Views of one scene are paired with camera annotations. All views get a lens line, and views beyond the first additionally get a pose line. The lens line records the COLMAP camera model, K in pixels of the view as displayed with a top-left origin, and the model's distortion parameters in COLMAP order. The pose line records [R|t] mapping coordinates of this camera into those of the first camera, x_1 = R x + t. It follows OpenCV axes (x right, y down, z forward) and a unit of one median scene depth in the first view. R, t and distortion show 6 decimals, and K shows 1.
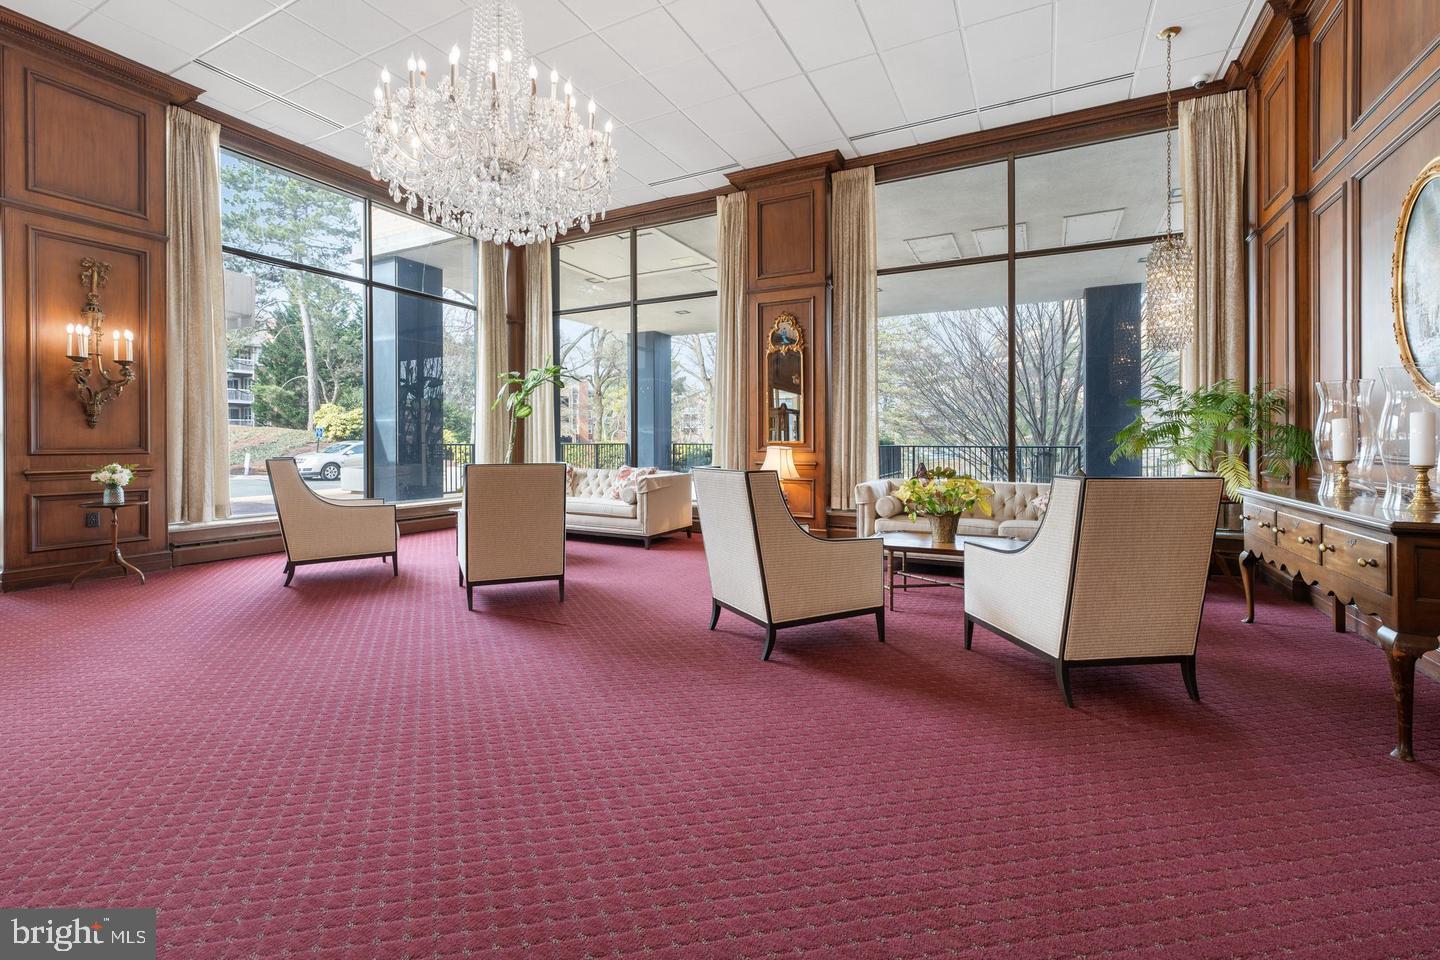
lens RADIAL K [[626.9, 0, 718.0], [0, 626.9, 428.1], [0, 0, 1]] dist [-0.001565, -0.000007]
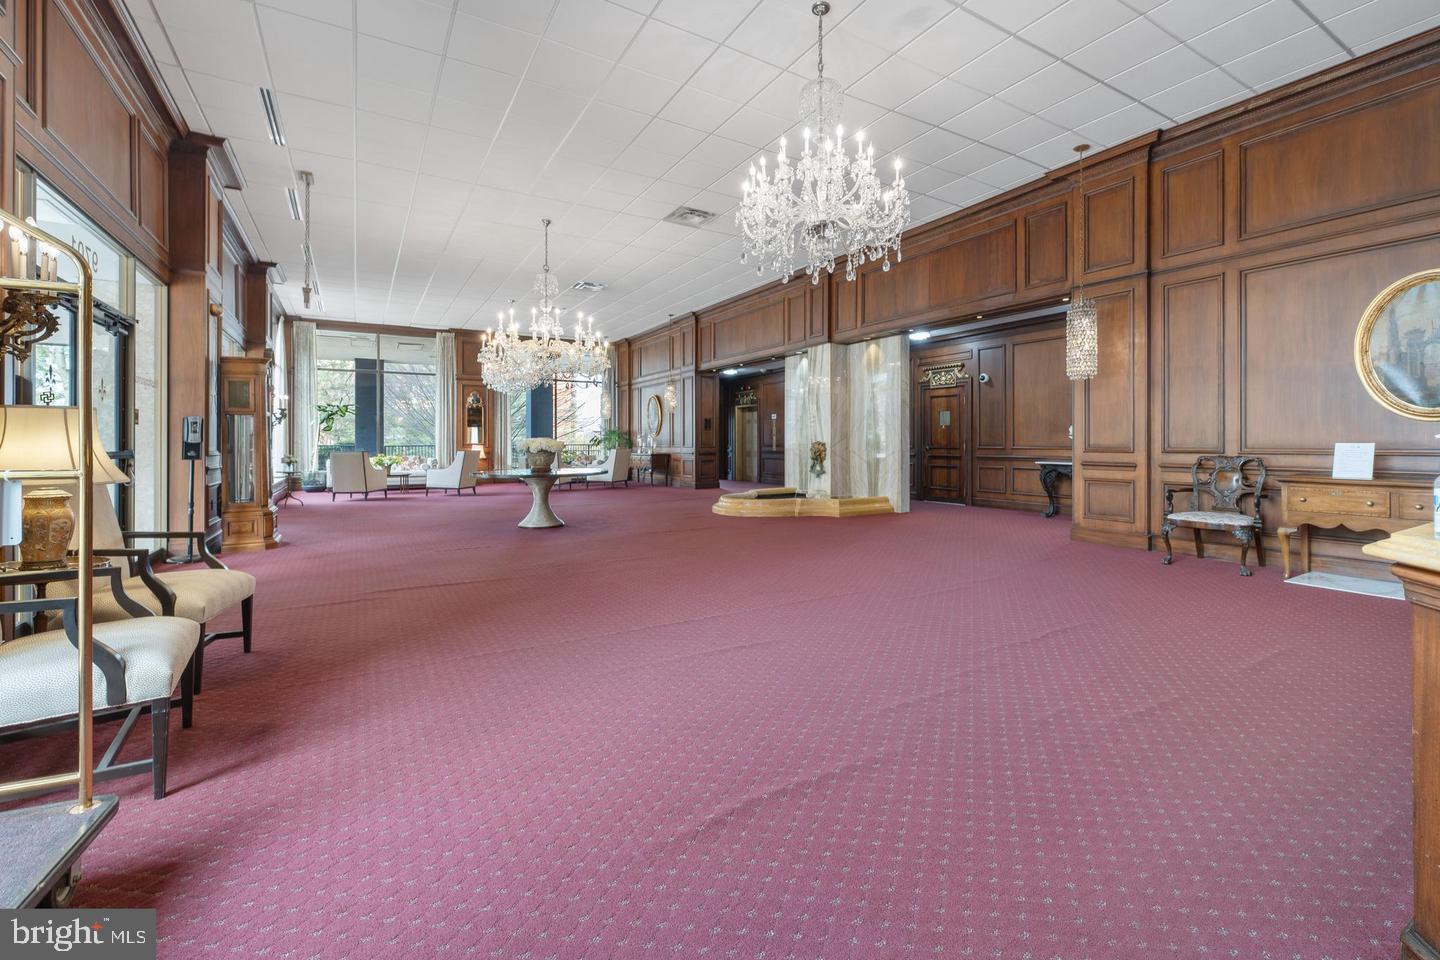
lens RADIAL K [[617.0, 0, 720.3], [0, 617.0, 439.2], [0, 0, 1]] dist [0.000155, 0.000164]
pose [[0.532149, 0.015911, 0.846501, -1.502880], [-0.001762, 0.999842, -0.017685, 0.047338], [-0.846649, 0.007920, 0.532093, -1.143774]]
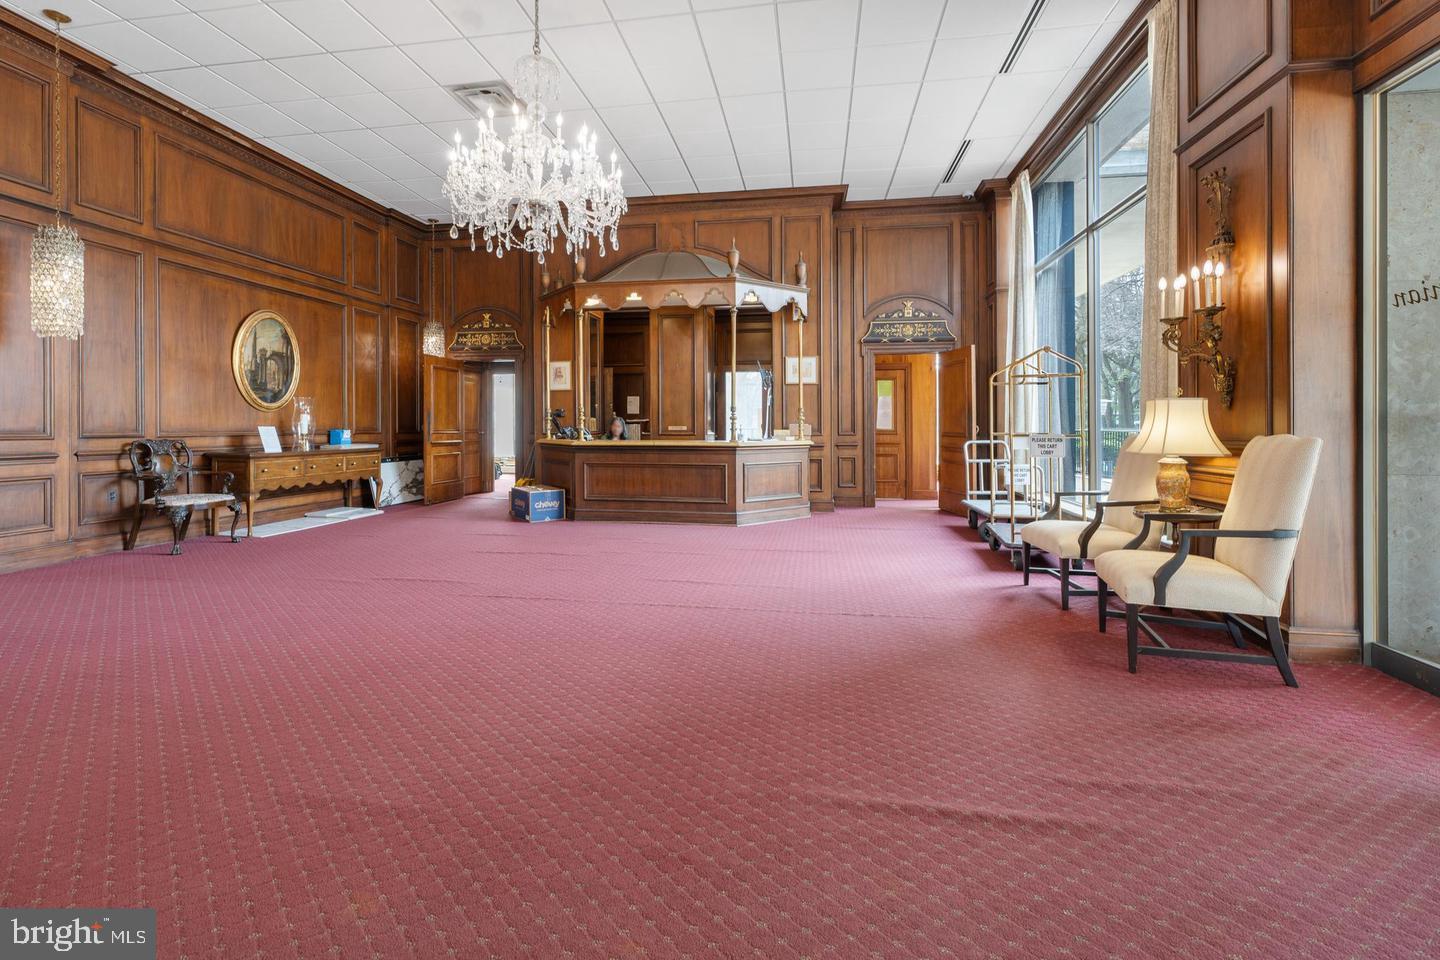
lens RADIAL K [[626.9, 0, 718.0], [0, 626.9, 428.1], [0, 0, 1]] dist [-0.001565, -0.000007]
pose [[-0.949406, 0.013934, -0.313743, -0.856286], [0.011454, 0.999887, 0.009748, 0.037873], [0.313843, 0.005662, -0.949458, -0.186942]]
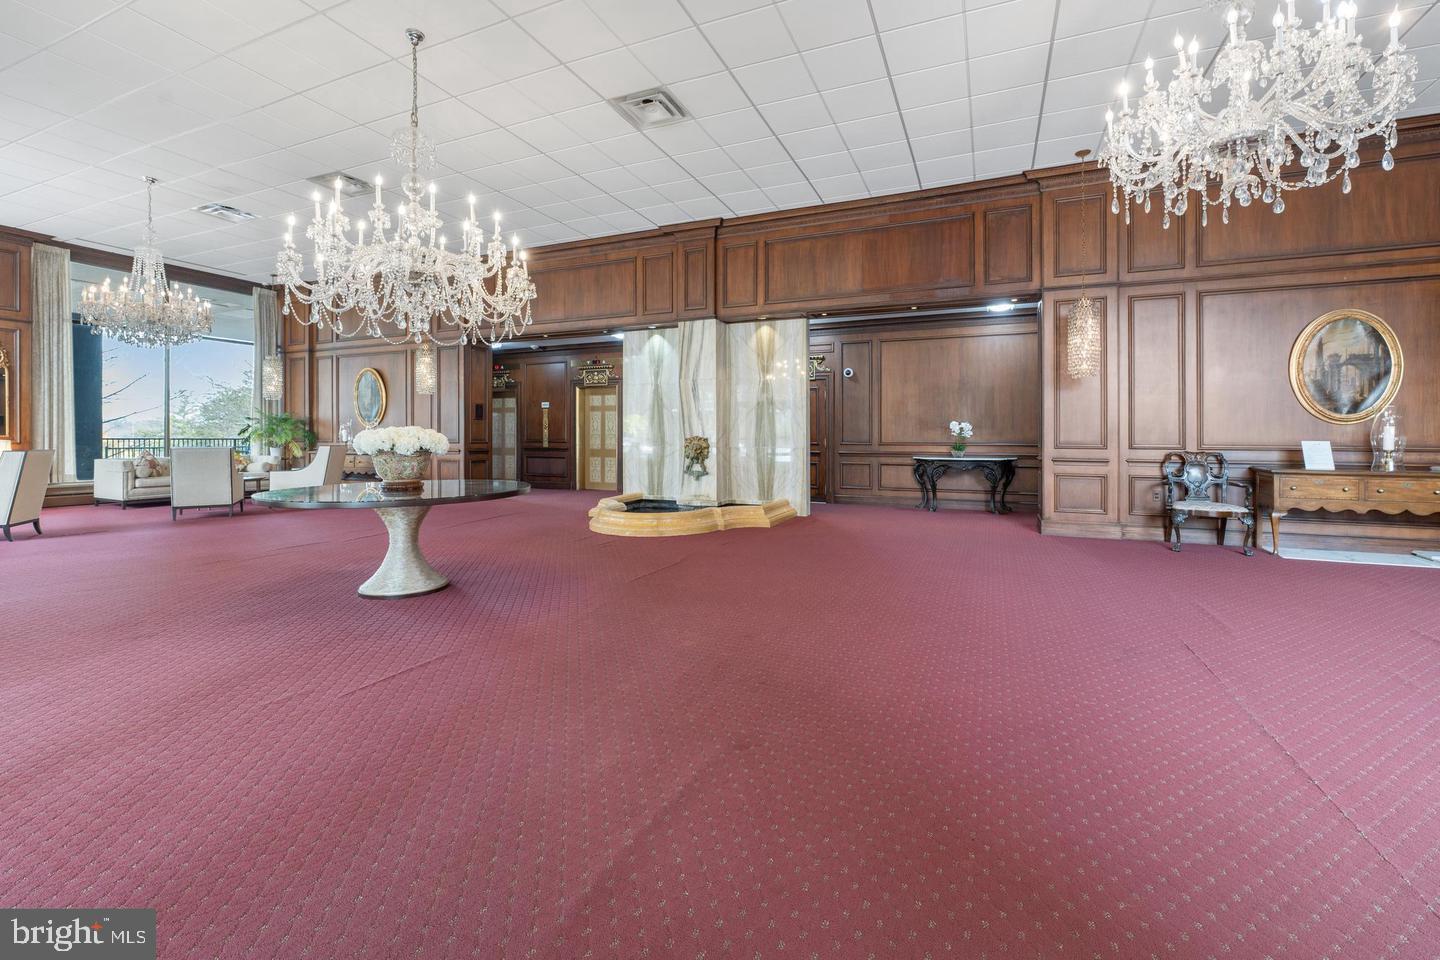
lens RADIAL K [[617.0, 0, 720.3], [0, 617.0, 439.2], [0, 0, 1]] dist [0.000155, 0.000164]
pose [[-0.062789, 0.008682, 0.997989, -1.335100], [0.000709, 0.999962, -0.008654, 0.041889], [-0.998027, 0.000164, -0.062792, -0.448179]]
